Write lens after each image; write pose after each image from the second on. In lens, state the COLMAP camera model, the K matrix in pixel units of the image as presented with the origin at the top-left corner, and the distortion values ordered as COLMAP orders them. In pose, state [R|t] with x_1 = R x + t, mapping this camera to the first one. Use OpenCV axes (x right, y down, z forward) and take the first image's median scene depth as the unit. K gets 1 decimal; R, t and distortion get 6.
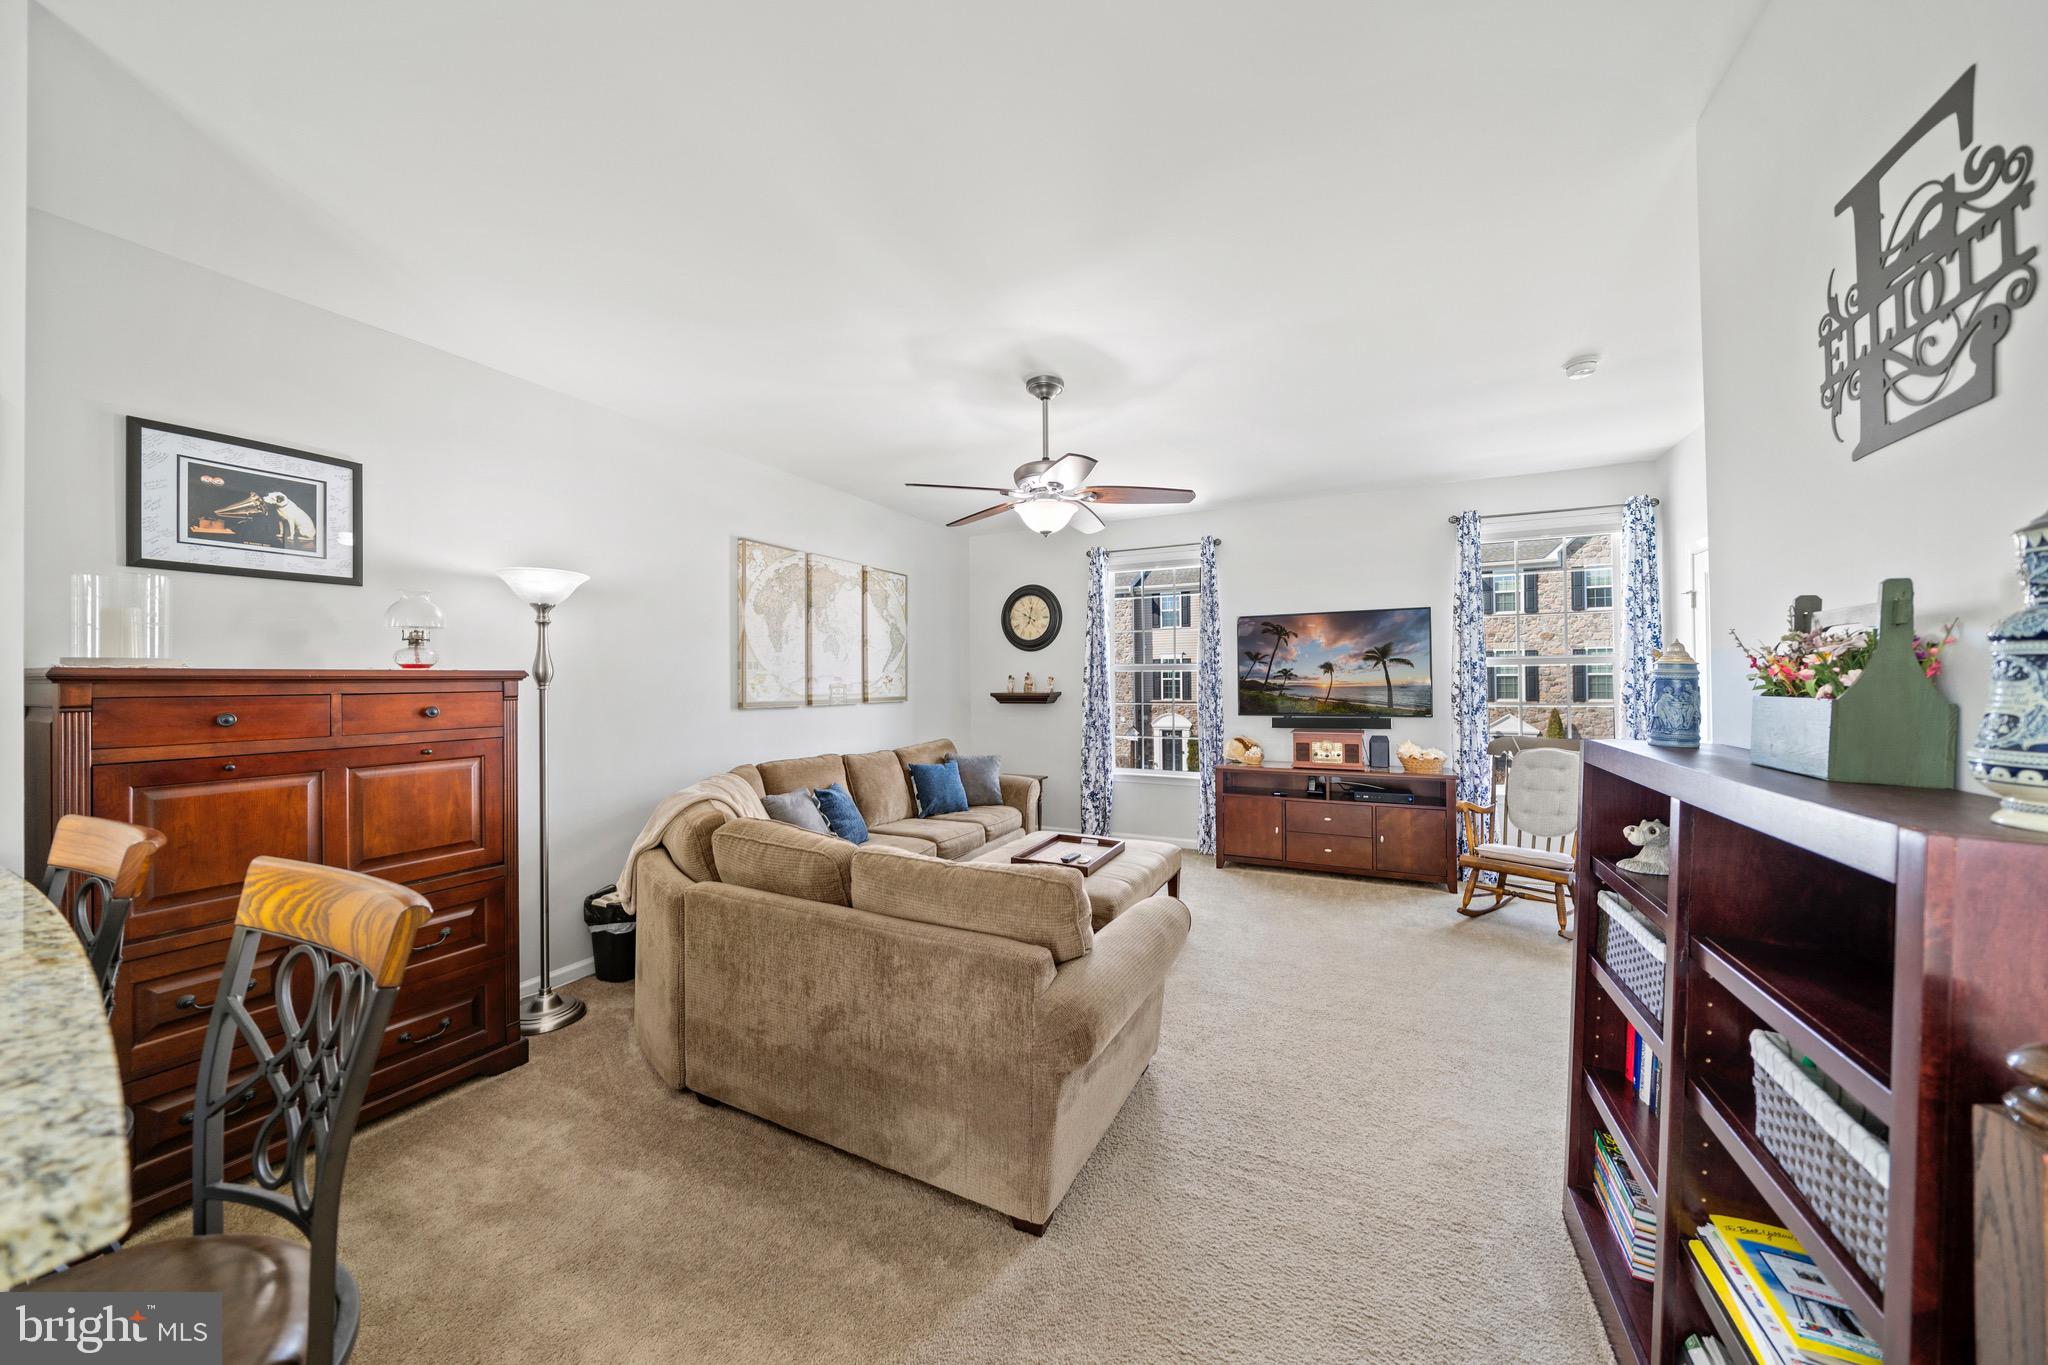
lens RADIAL K [[701.9, 0, 1024.5], [0, 701.9, 675.2], [0, 0, 1]] dist [-0.003922, -0.000184]
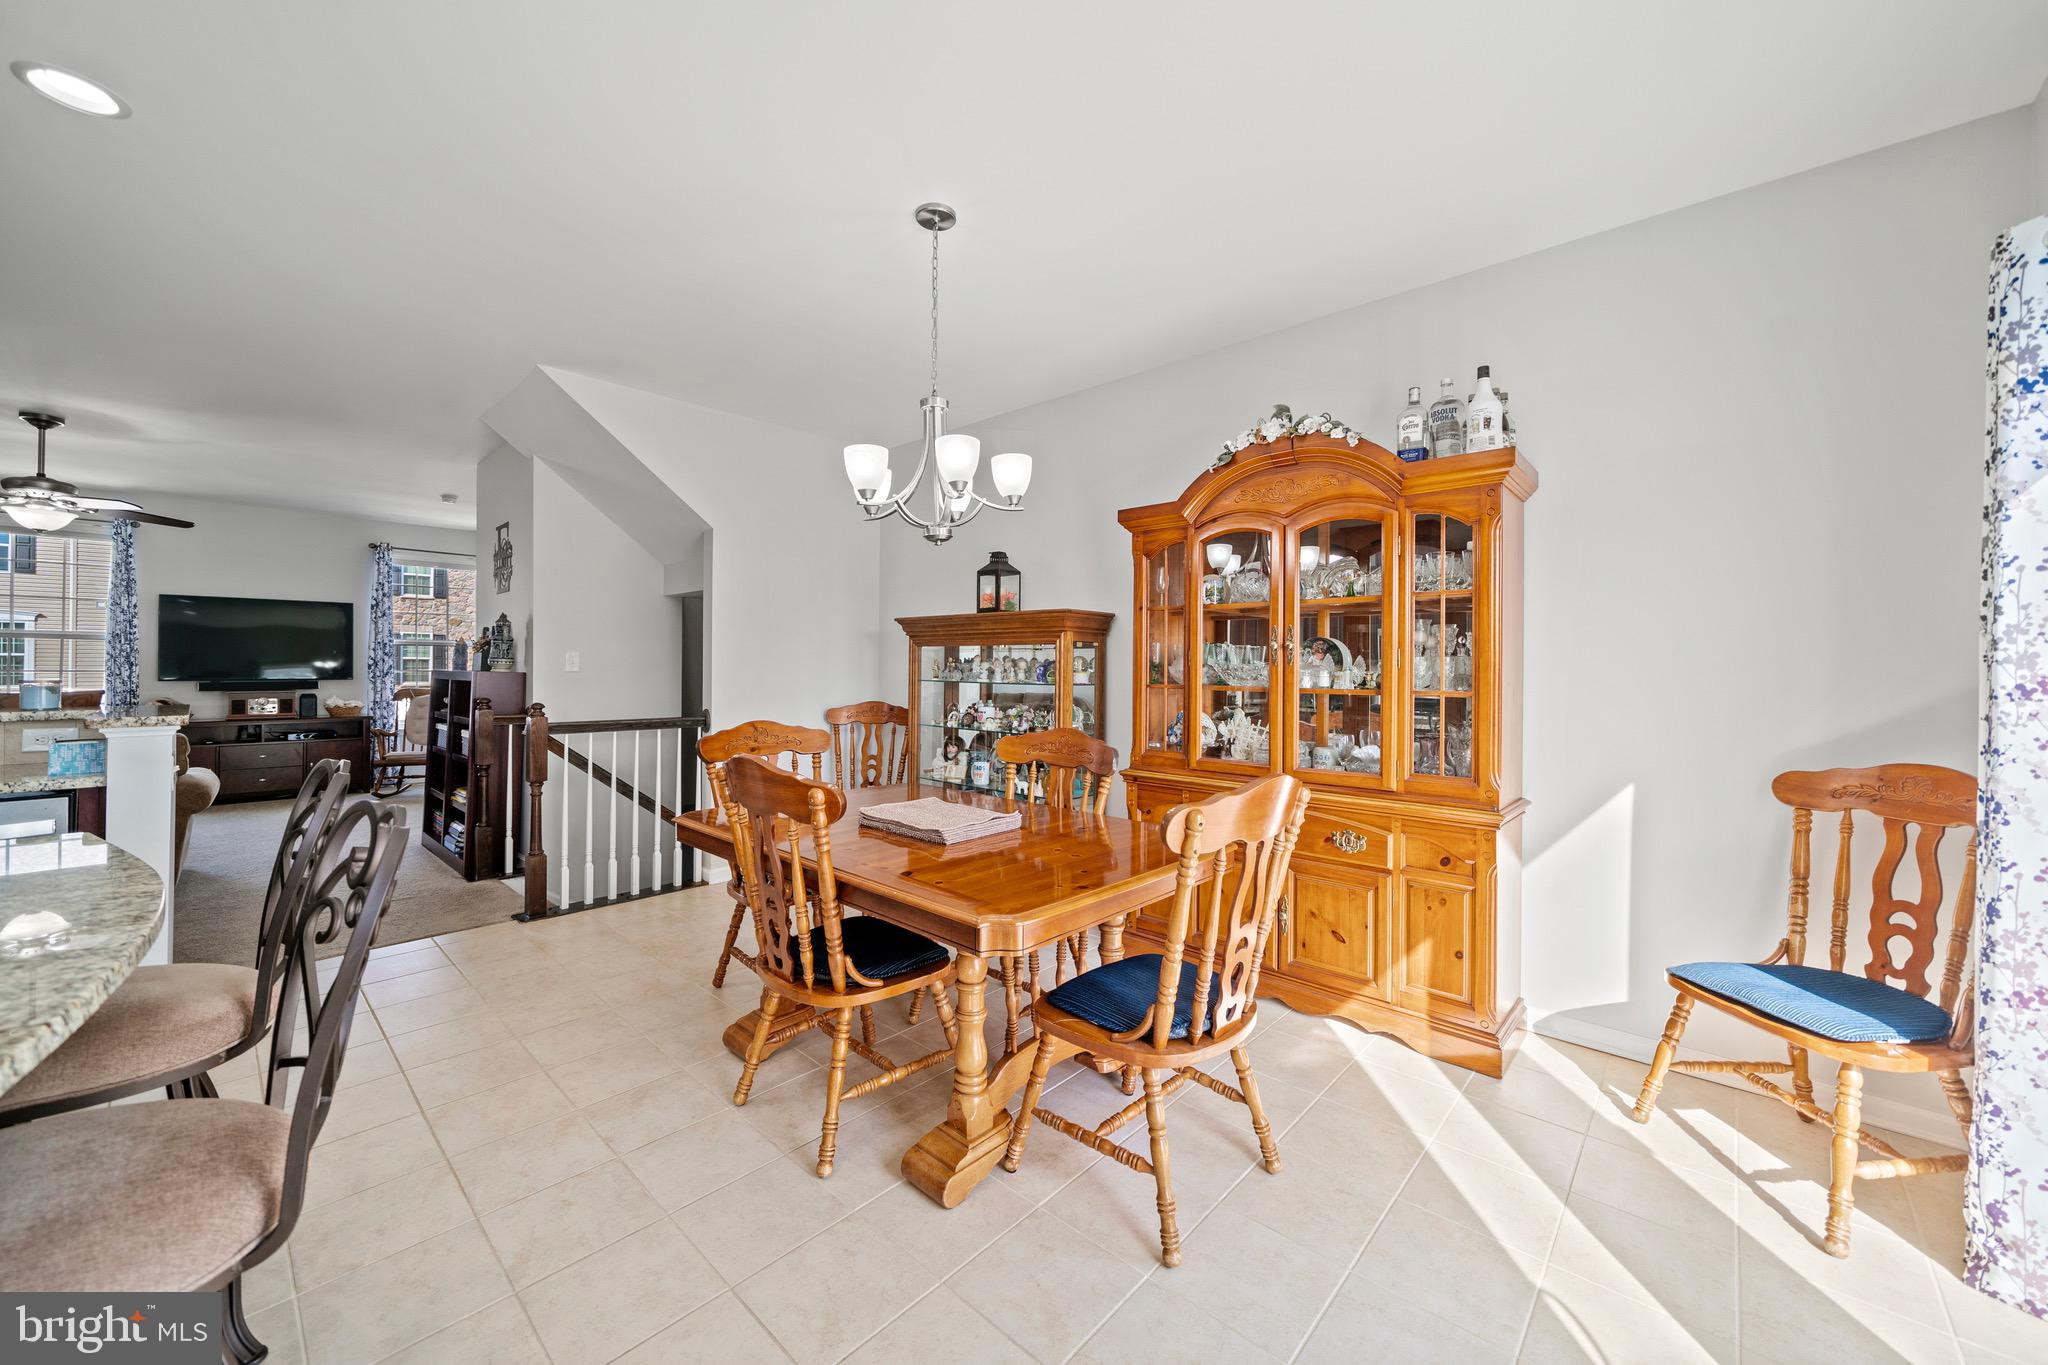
lens RADIAL K [[774.0, 0, 1025.4], [0, 774.0, 667.1], [0, 0, 1]] dist [-0.002777, -0.000280]
pose [[0.292504, 0.012189, 0.956186, -0.546615], [-0.016870, 0.999829, -0.007585, 0.023342], [-0.956115, -0.013912, 0.292660, -0.808923]]
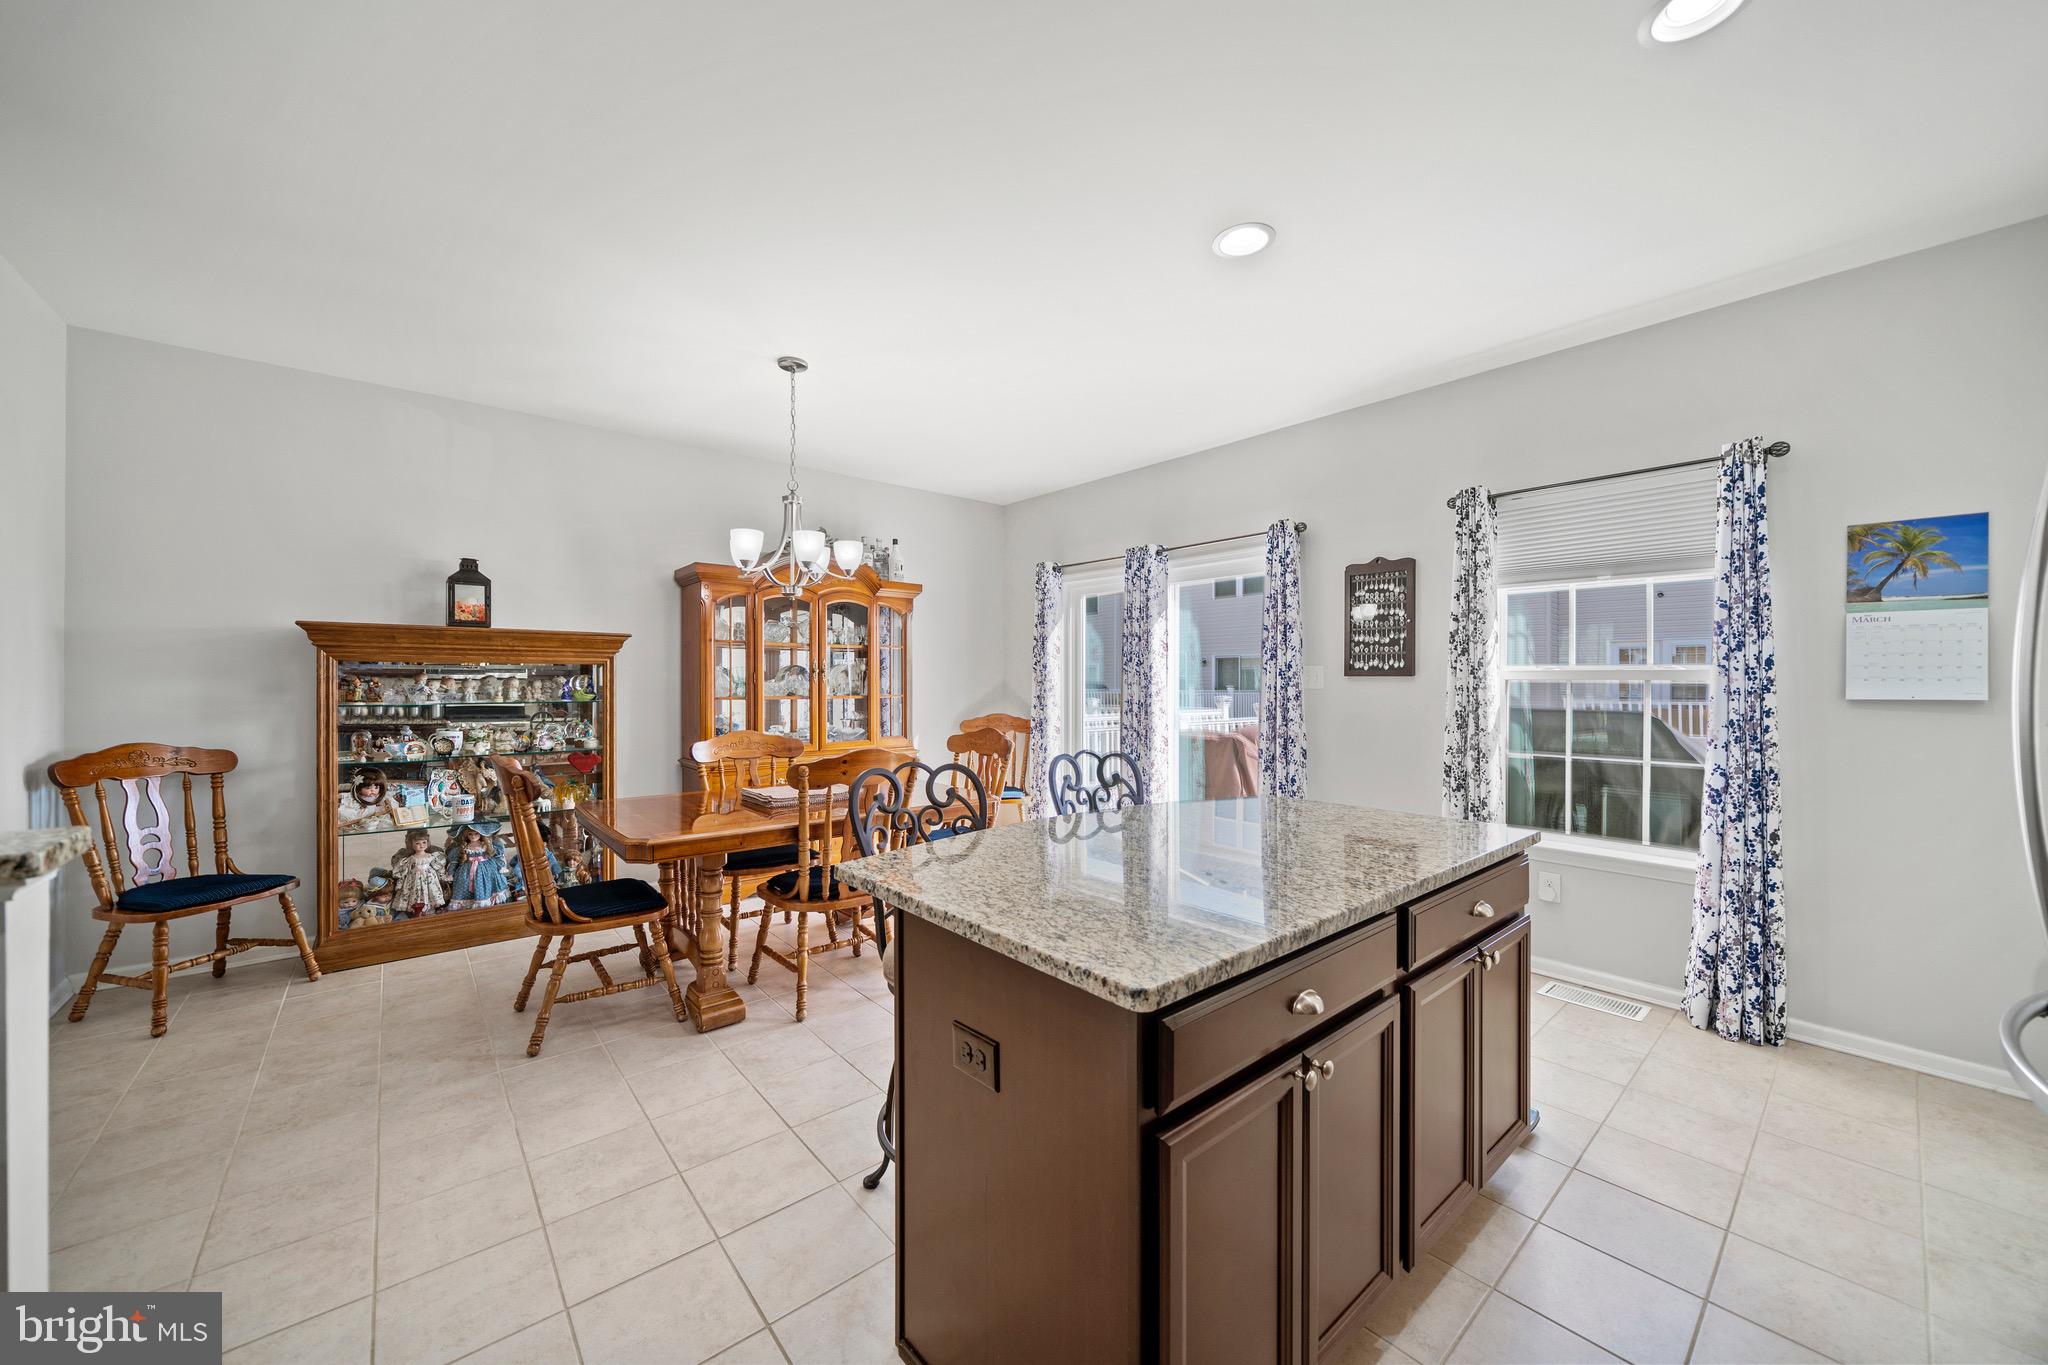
lens RADIAL K [[746.7, 0, 1024.0], [0, 746.7, 682.5], [0, 0, 1]] dist [-0.000859, 0.000454]
pose [[-0.918984, 0.009271, 0.394186, -0.548507], [0.005875, 0.999935, -0.009821, 0.024576], [-0.394251, -0.006710, -0.918978, -0.031969]]
